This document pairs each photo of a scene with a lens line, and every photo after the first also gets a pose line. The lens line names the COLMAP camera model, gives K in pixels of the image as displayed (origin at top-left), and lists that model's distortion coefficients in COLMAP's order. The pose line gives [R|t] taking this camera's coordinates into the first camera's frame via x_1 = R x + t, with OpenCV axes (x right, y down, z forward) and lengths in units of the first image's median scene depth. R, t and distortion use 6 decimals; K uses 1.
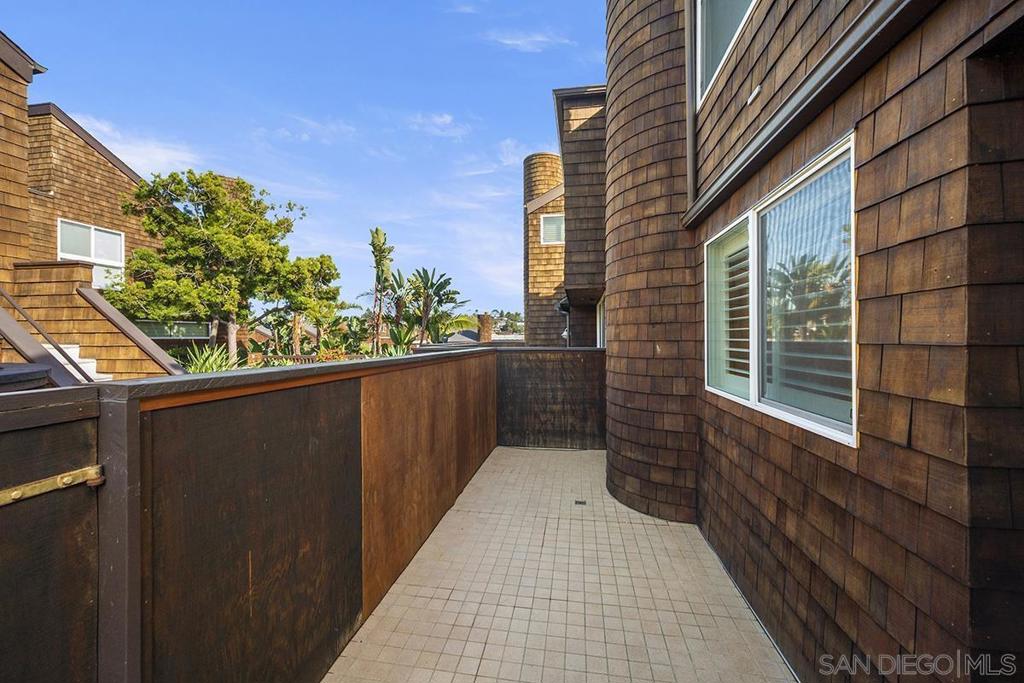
lens RADIAL K [[407.7, 0, 509.1], [0, 407.7, 340.7], [0, 0, 1]] dist [0.001623, -0.000343]
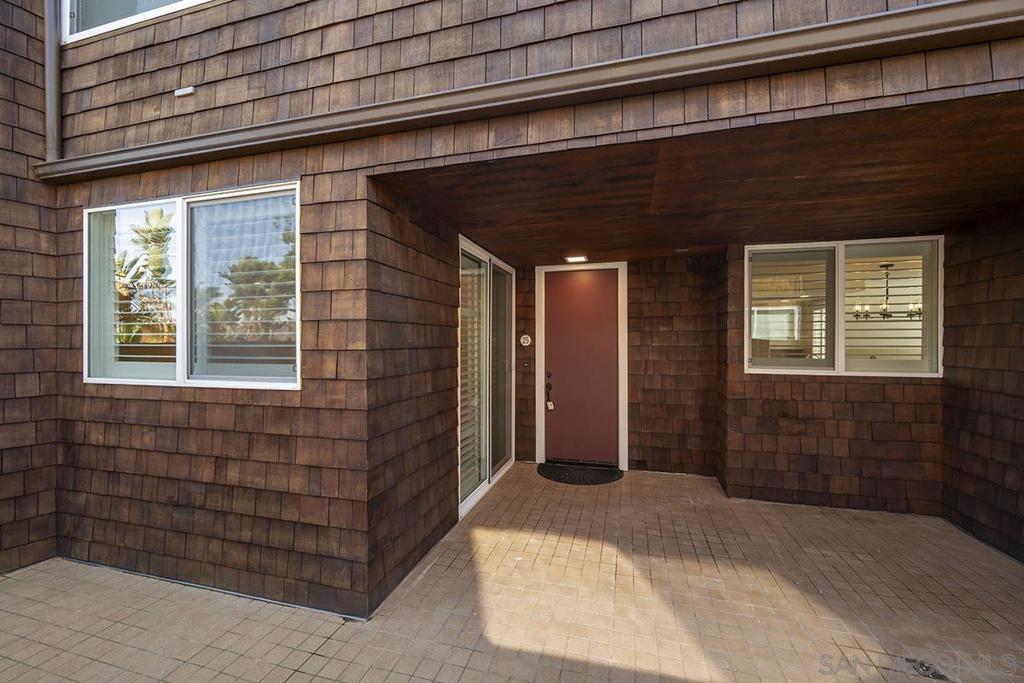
lens RADIAL K [[407.7, 0, 517.3], [0, 407.7, 346.4], [0, 0, 1]] dist [0.001623, -0.000343]
pose [[0.109564, -0.002373, 0.993977, -0.574092], [0.006249, 0.999979, 0.001699, 0.107039], [-0.993960, 0.006025, 0.109577, 0.034603]]
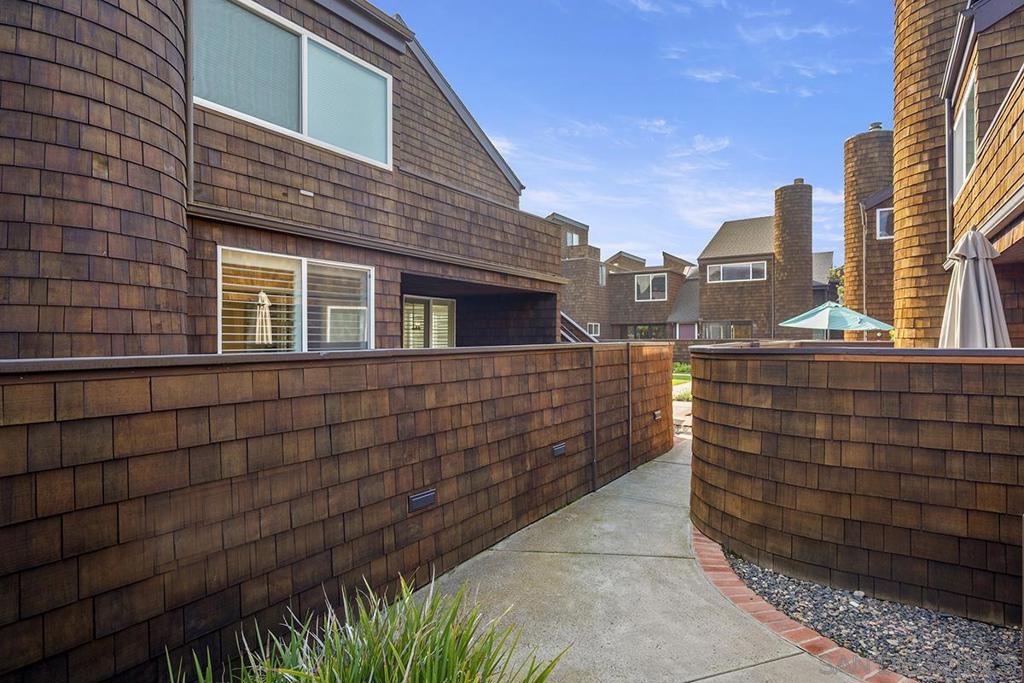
lens RADIAL K [[534.1, 0, 512.0], [0, 534.1, 342.7], [0, 0, 1]] dist [0.000921, 0.000025]
pose [[-0.908769, -0.003441, 0.417285, -1.803831], [0.001316, 0.999937, 0.011111, 0.017757], [-0.417297, 0.010647, -0.908708, 4.266640]]
